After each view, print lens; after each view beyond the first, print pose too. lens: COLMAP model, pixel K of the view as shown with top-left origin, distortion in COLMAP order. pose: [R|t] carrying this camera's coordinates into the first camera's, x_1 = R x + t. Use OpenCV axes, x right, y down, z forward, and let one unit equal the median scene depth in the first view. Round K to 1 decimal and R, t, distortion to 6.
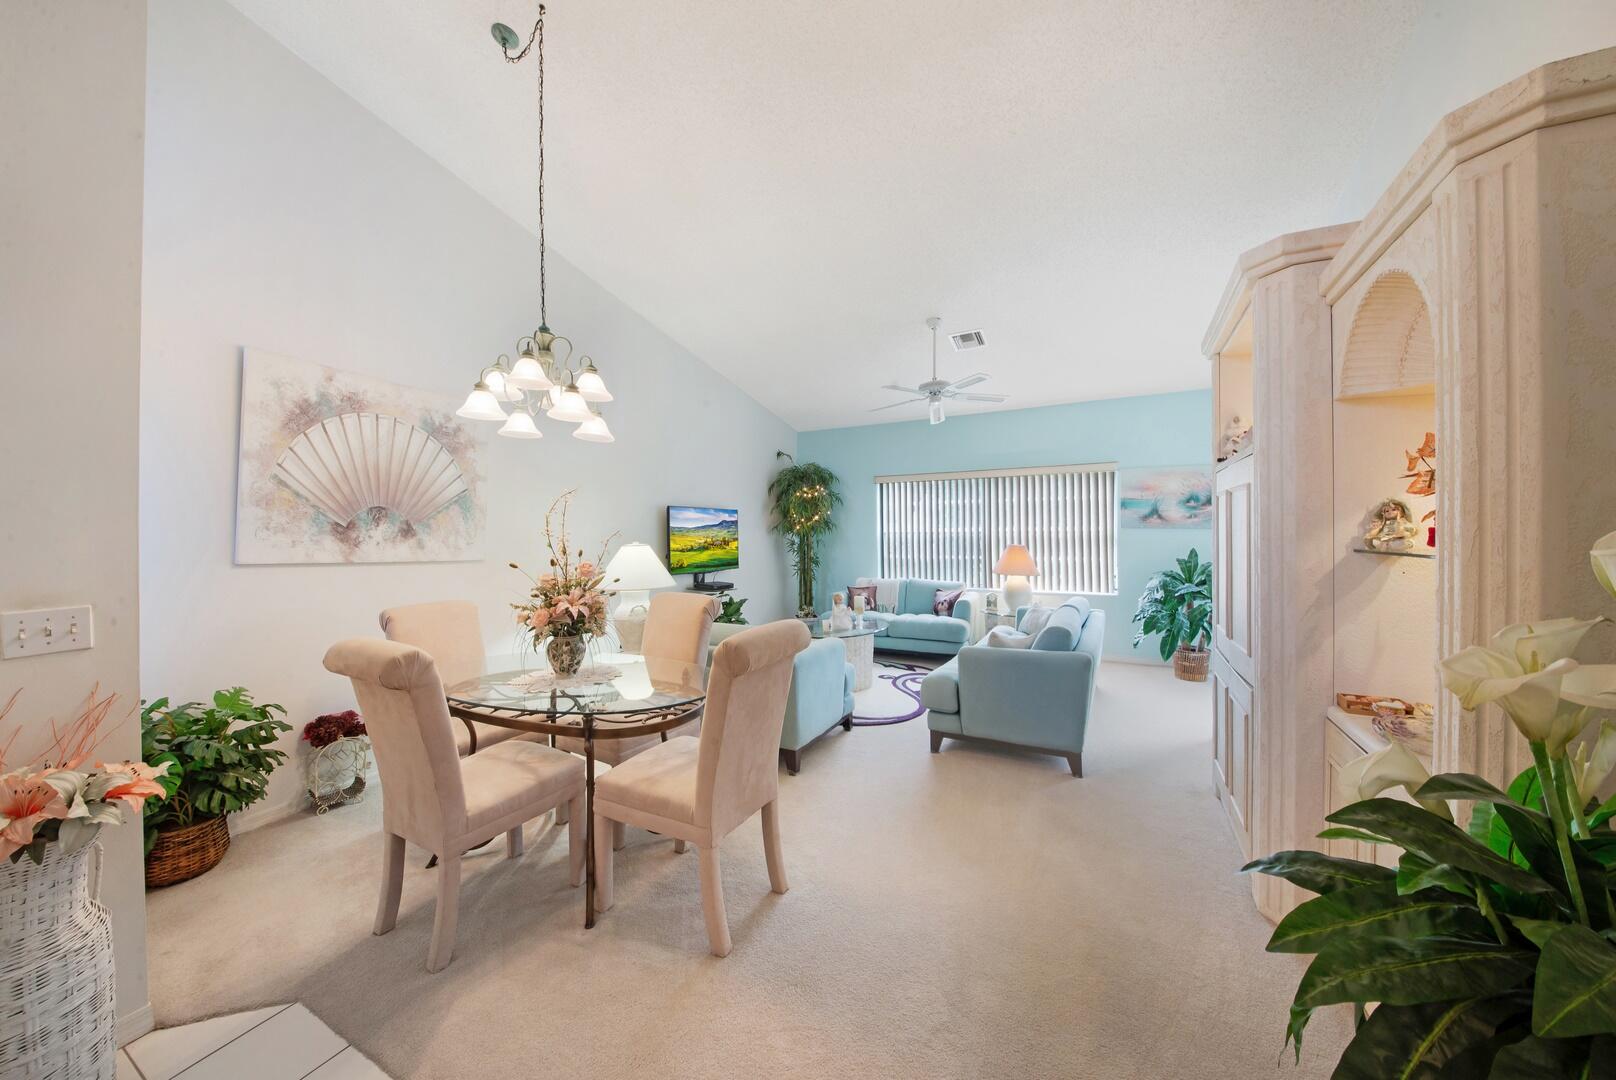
lens RADIAL K [[563.9, 0, 808.0], [0, 563.9, 540.0], [0, 0, 1]] dist [-0.000506, -0.000080]
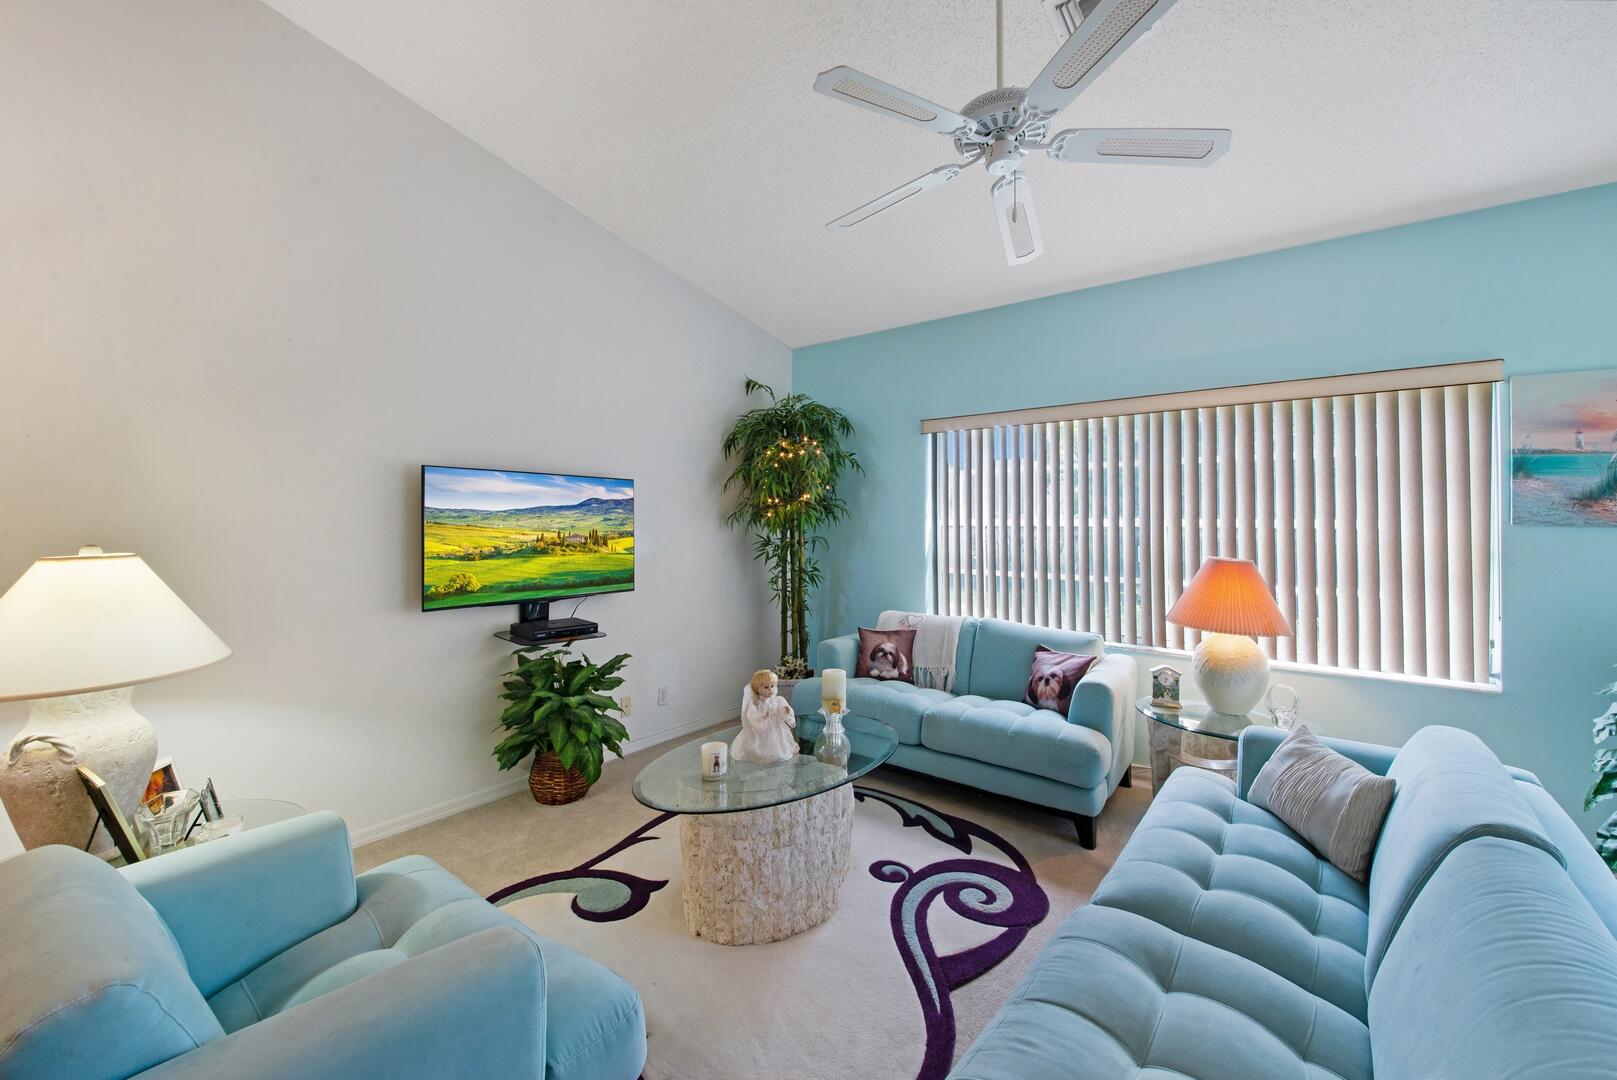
lens RADIAL K [[612.8, 0, 786.1], [0, 612.8, 514.7], [0, 0, 1]] dist [-0.026669, -0.000043]
pose [[0.973356, 0.011470, -0.229013, 0.147609], [-0.018149, 0.999468, -0.027082, -0.007242], [0.228580, 0.030517, 0.973047, 0.479073]]
